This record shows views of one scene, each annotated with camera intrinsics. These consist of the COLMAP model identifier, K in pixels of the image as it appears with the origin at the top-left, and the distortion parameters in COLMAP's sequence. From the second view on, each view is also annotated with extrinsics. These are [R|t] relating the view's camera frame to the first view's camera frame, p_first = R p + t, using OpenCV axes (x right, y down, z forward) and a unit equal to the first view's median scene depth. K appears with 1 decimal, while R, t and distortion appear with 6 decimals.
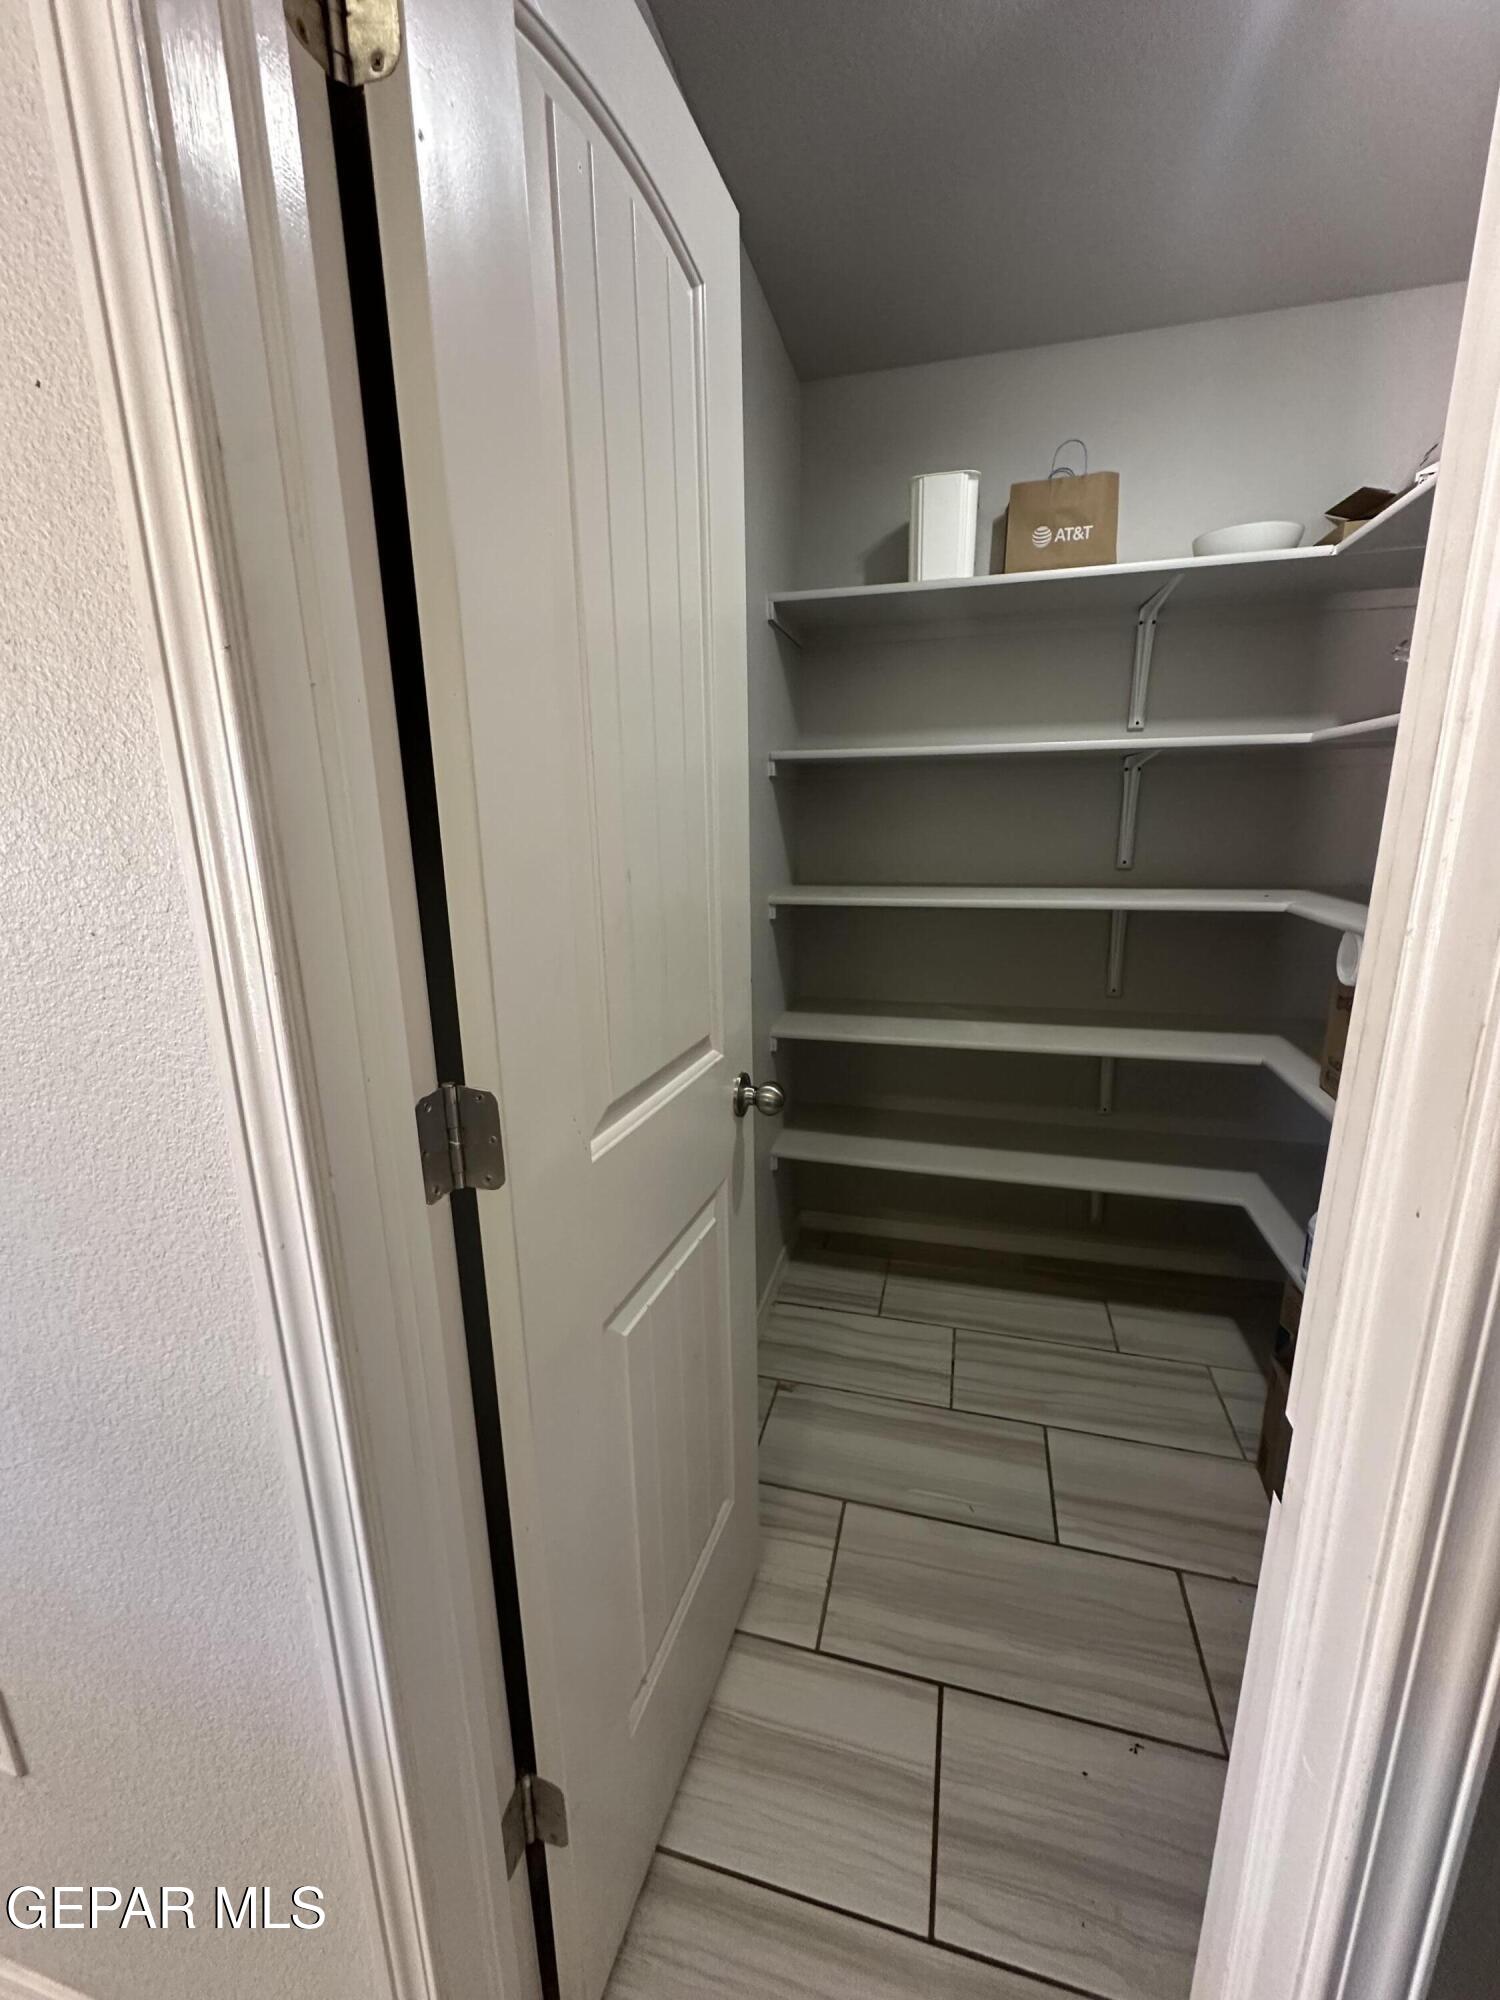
lens RADIAL K [[796.0, 0, 752.9], [0, 796.0, 998.1], [0, 0, 1]] dist [-0.007556, 0.002151]
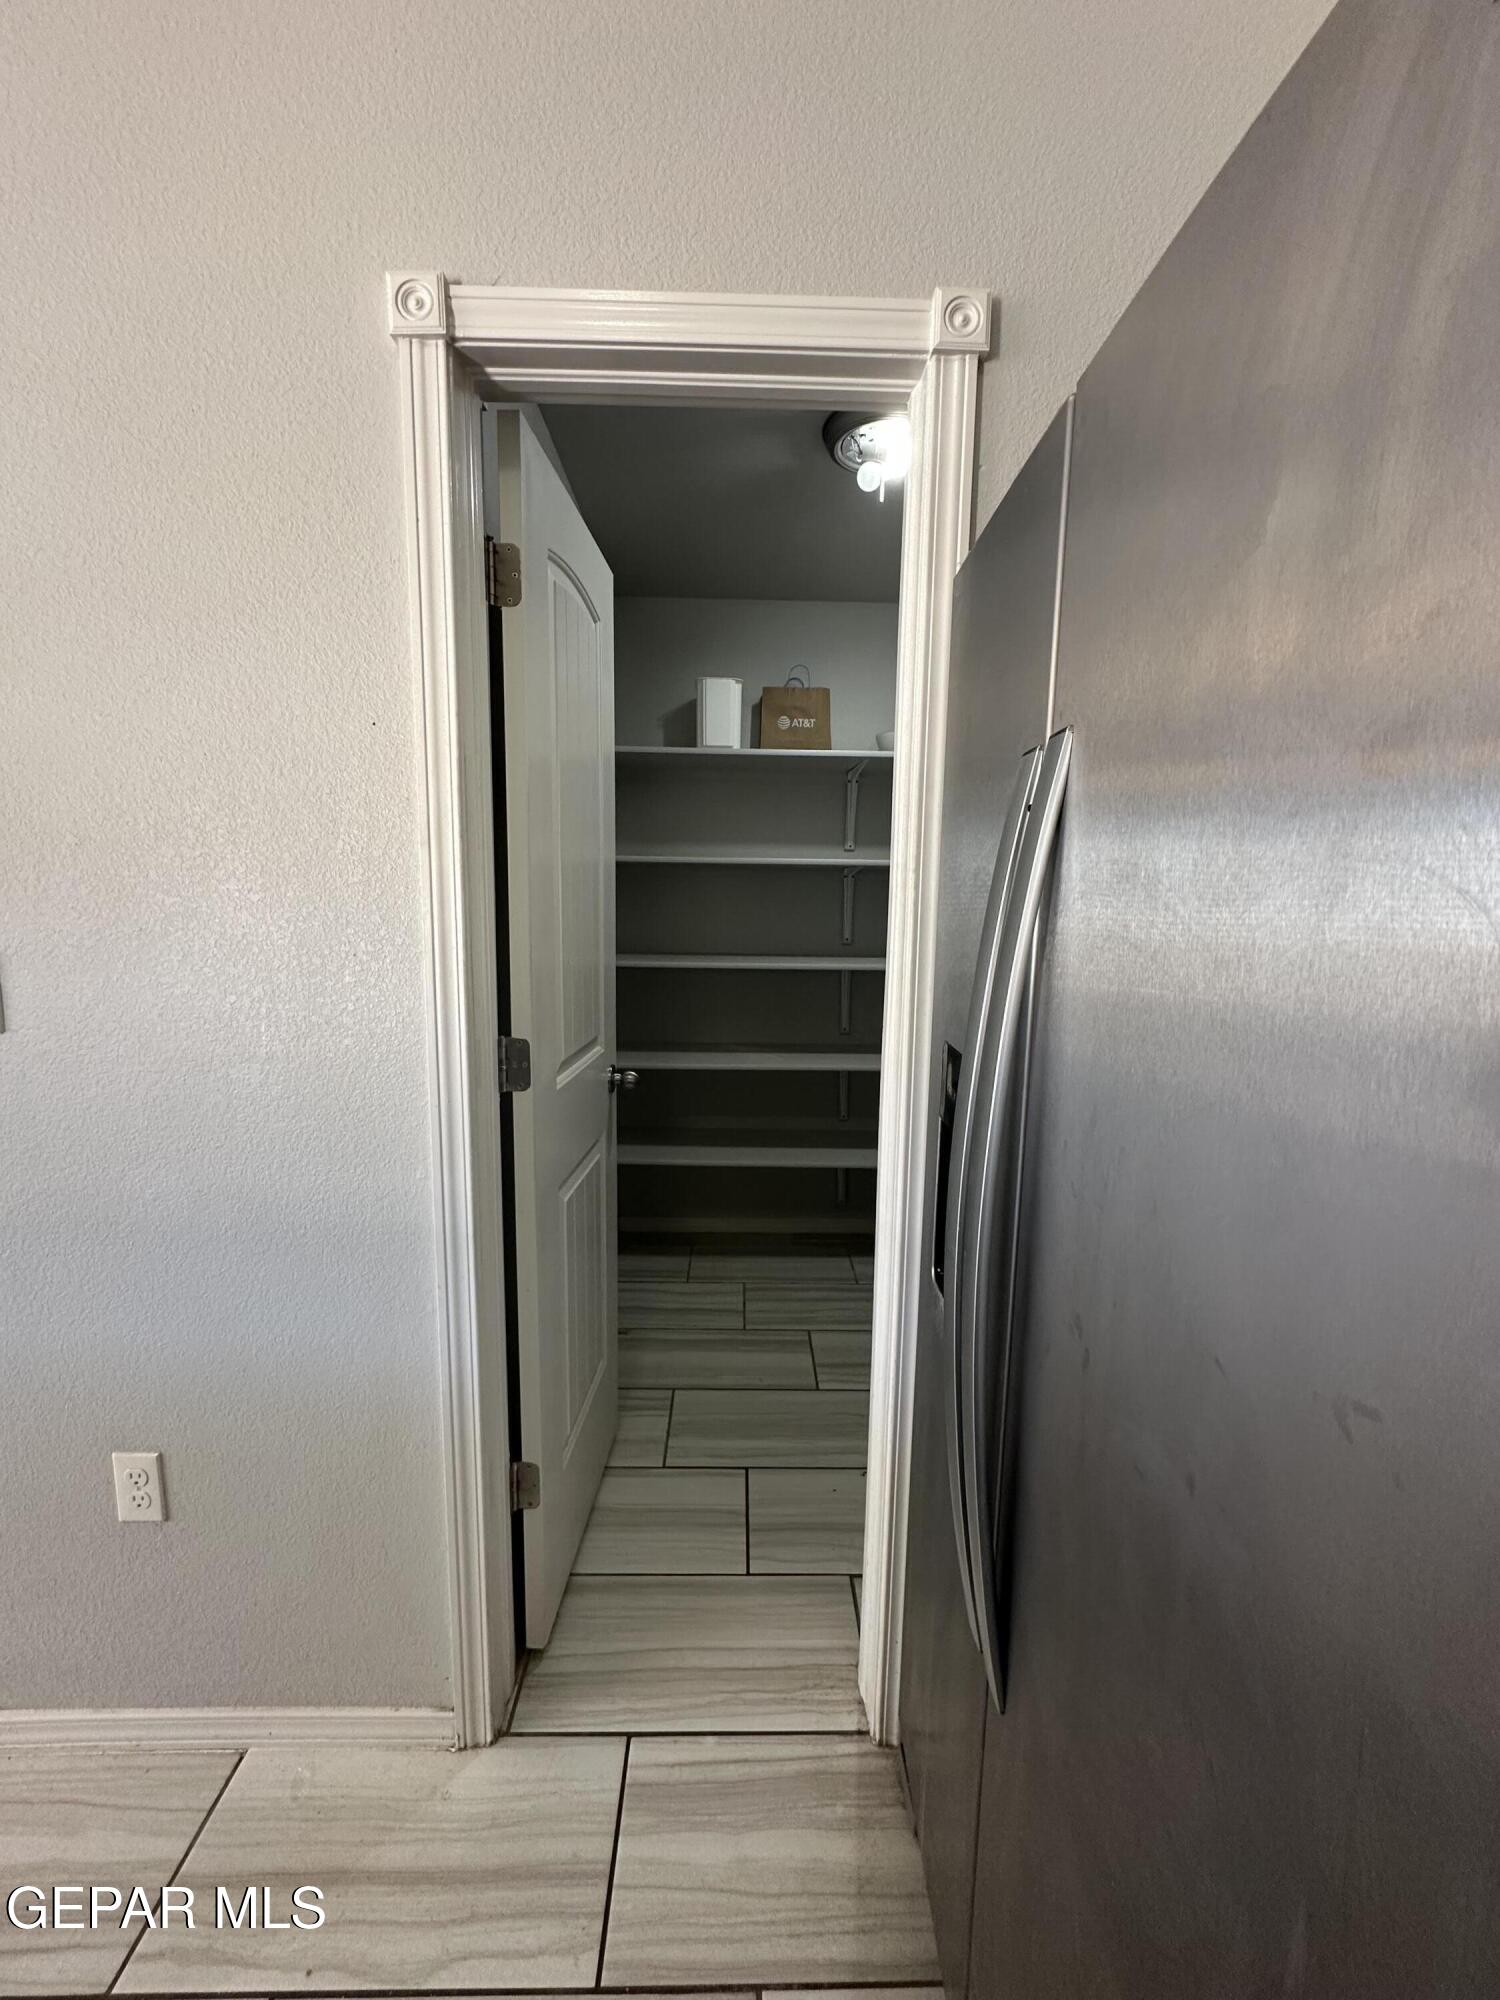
lens RADIAL K [[796.0, 0, 752.9], [0, 796.0, 998.1], [0, 0, 1]] dist [-0.007556, 0.002151]
pose [[0.960198, -0.005647, 0.279265, -0.134641], [0.033746, 0.994818, -0.095911, 0.090032], [-0.277276, 0.101518, 0.955412, -0.432790]]
